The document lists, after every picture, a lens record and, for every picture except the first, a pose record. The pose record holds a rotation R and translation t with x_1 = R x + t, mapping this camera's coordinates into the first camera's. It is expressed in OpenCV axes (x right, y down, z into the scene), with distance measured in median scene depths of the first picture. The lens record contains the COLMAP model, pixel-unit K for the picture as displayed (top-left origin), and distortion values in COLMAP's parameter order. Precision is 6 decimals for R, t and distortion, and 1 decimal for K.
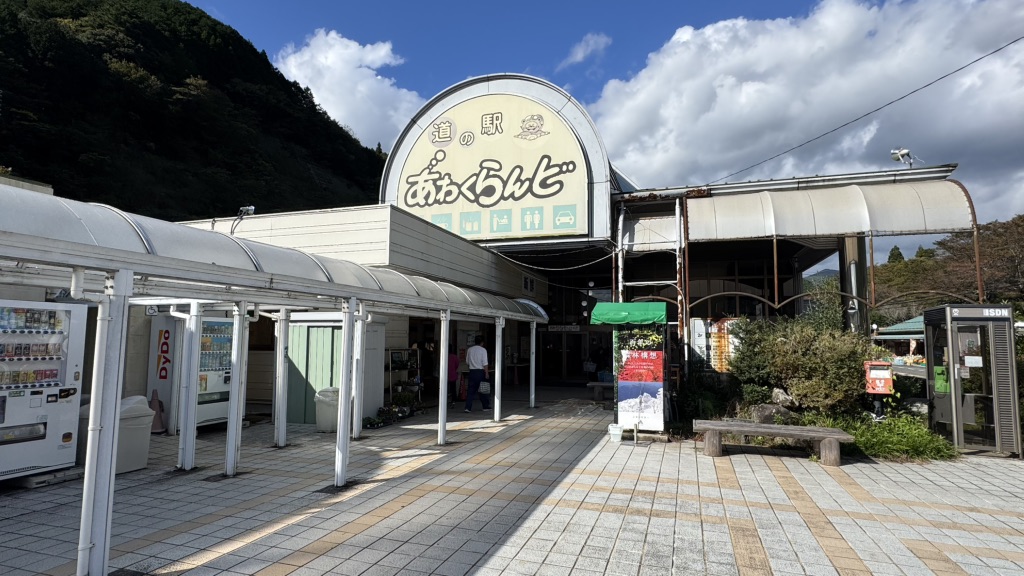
lens RADIAL K [[531.6, 0, 515.3], [0, 531.6, 289.9], [0, 0, 1]] dist [-0.001260, -0.000743]
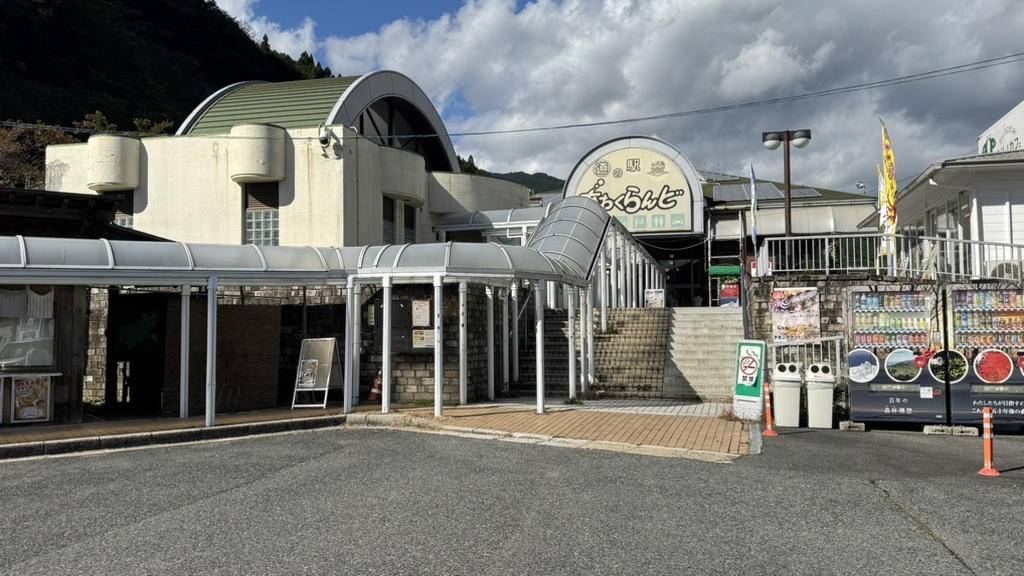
lens RADIAL K [[821.2, 0, 512.0], [0, 821.2, 288.0], [0, 0, 1]] dist [0.142850, -0.224258]
pose [[0.997945, -0.007073, 0.063687, -0.623892], [0.004777, 0.999336, 0.036126, -0.010360], [-0.063900, -0.035748, 0.997316, -1.707912]]
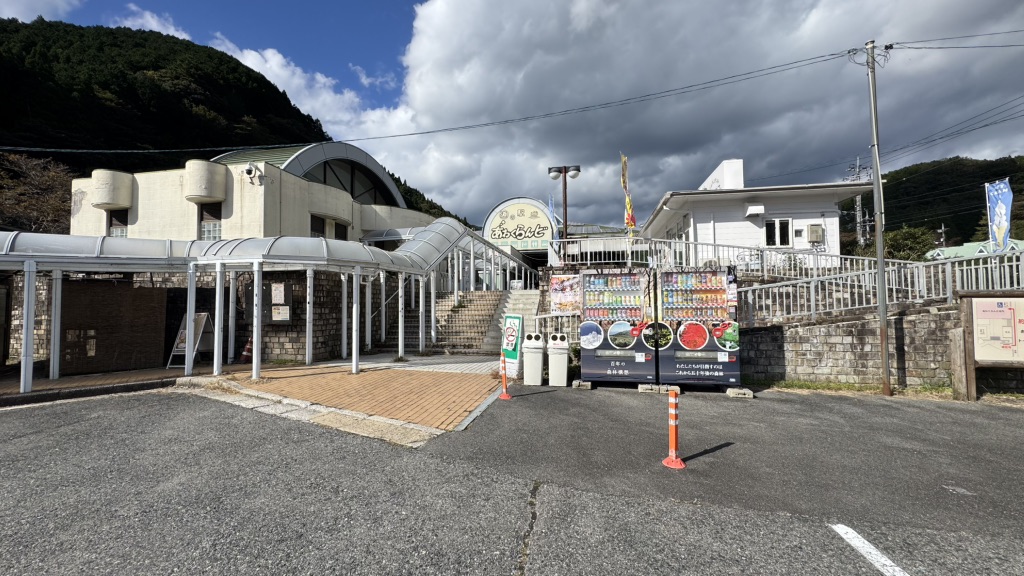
lens RADIAL K [[406.2, 0, 511.7], [0, 406.2, 289.9], [0, 0, 1]] dist [-0.002161, -0.000146]
pose [[0.992092, -0.008791, 0.125206, -0.408746], [0.002206, 0.998611, 0.052640, 0.014693], [-0.125495, -0.051947, 0.990733, -1.413825]]
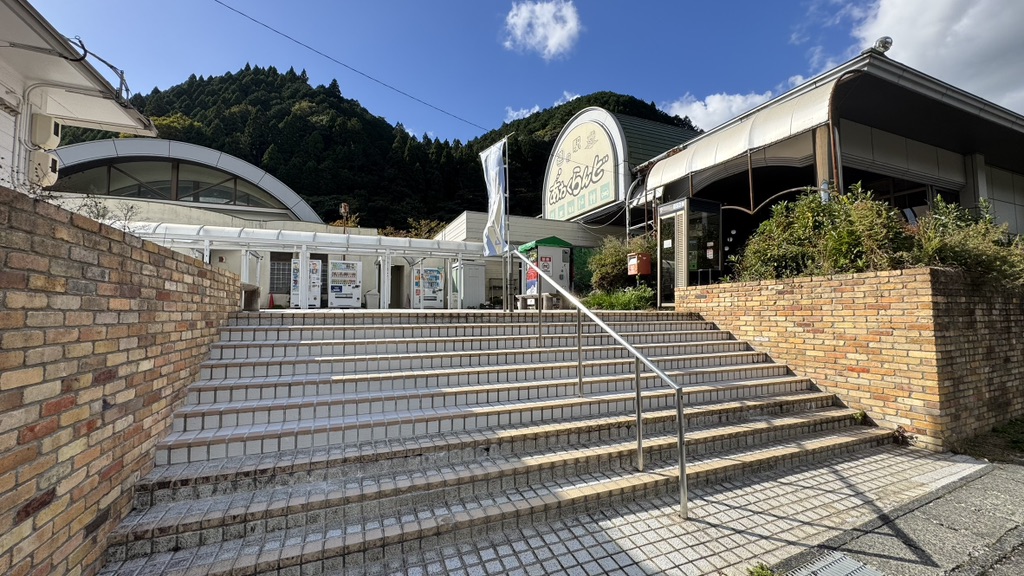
lens RADIAL K [[406.2, 0, 511.7], [0, 406.2, 289.9], [0, 0, 1]] dist [-0.002161, -0.000146]
pose [[0.654441, -0.051820, -0.754335, 0.759708], [0.079217, 0.996857, 0.000246, 0.121117], [0.751952, -0.059917, 0.656490, -0.002095]]
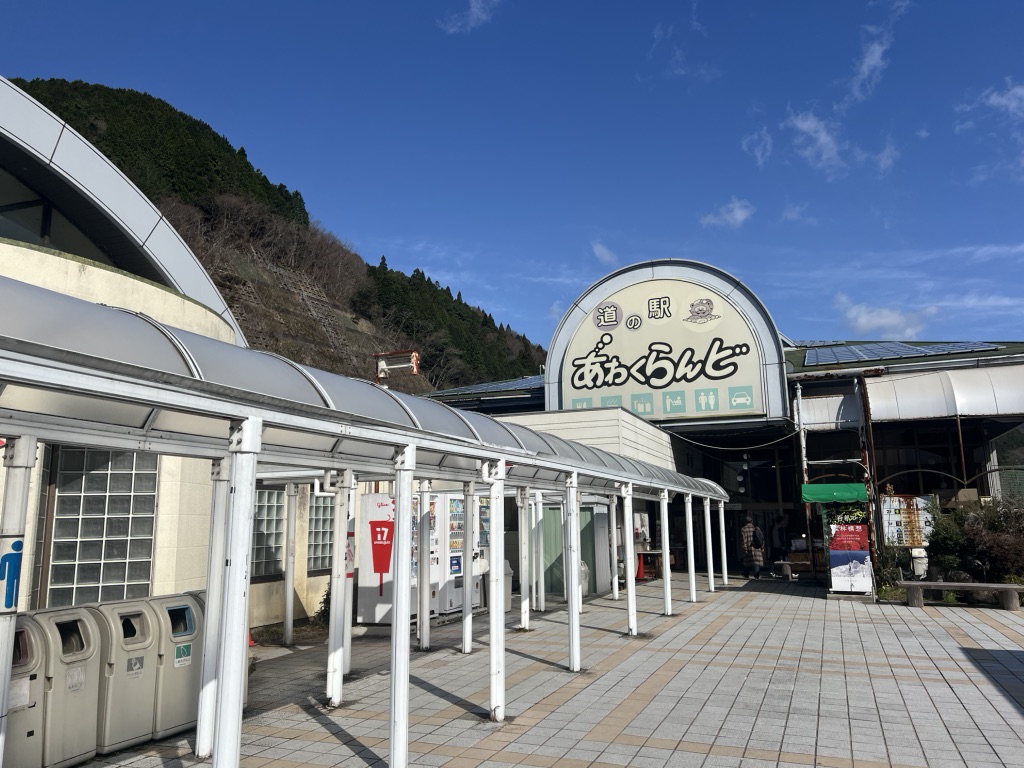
lens RADIAL K [[763.4, 0, 493.4], [0, 763.4, 386.2], [0, 0, 1]] dist [0.083867, -0.128011]
pose [[0.995188, -0.031869, -0.092654, -0.235276], [0.023884, 0.996004, -0.086051, -0.040384], [0.095026, 0.083424, 0.991973, -0.506755]]
